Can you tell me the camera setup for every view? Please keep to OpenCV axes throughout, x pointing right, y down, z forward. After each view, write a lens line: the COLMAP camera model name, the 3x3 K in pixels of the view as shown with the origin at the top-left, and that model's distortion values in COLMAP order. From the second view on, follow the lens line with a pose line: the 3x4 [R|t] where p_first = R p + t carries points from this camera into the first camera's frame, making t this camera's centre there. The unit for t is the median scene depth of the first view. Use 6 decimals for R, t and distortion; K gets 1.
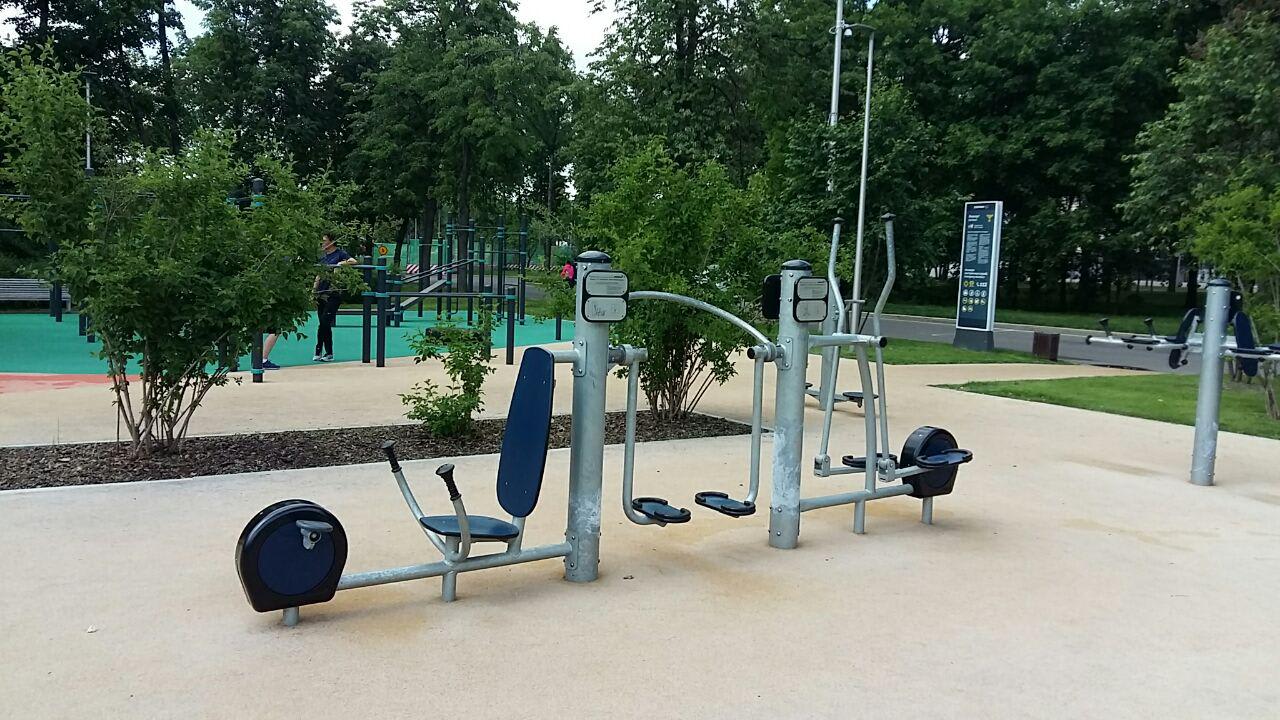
lens RADIAL K [[1002.7, 0, 657.4], [0, 1002.7, 379.6], [0, 0, 1]] dist [-0.001145, -0.004438]
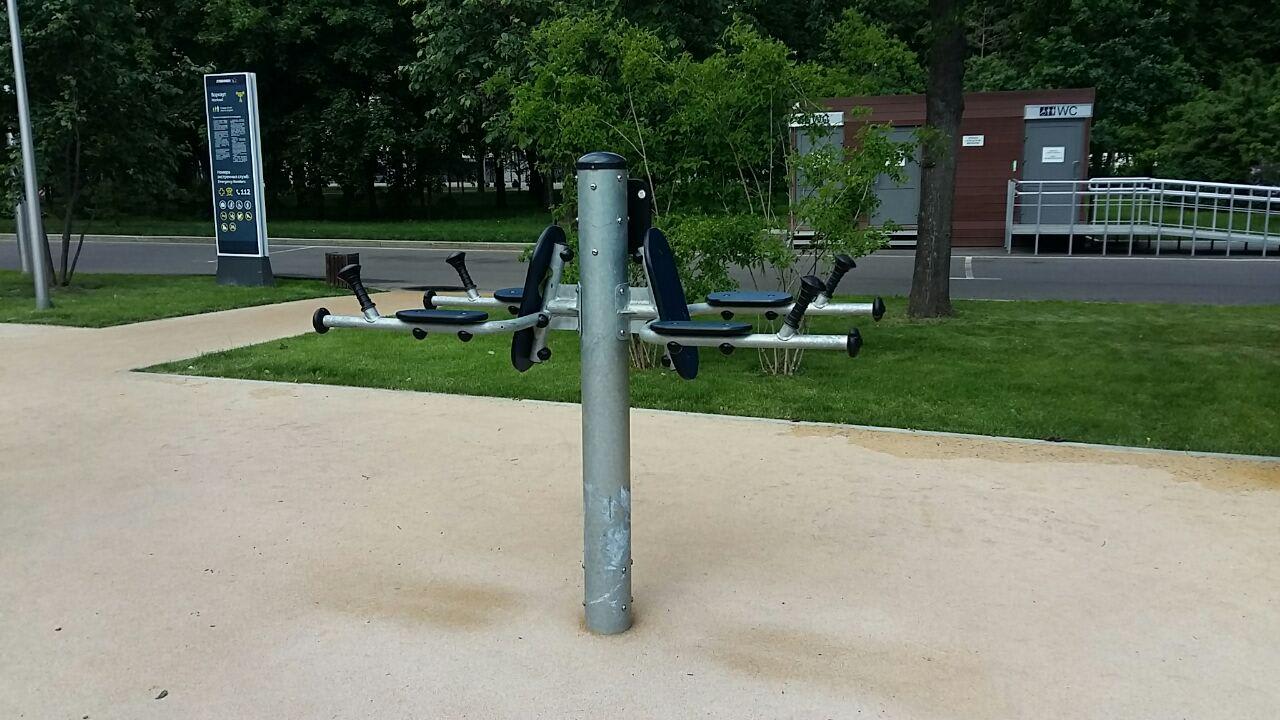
lens RADIAL K [[1002.7, 0, 657.4], [0, 1002.7, 379.6], [0, 0, 1]] dist [-0.001145, -0.004438]
pose [[0.798660, -0.149498, 0.582917, 0.163641], [0.096601, 0.987939, 0.121019, -0.027730], [-0.593979, -0.040343, 0.803469, 0.327137]]
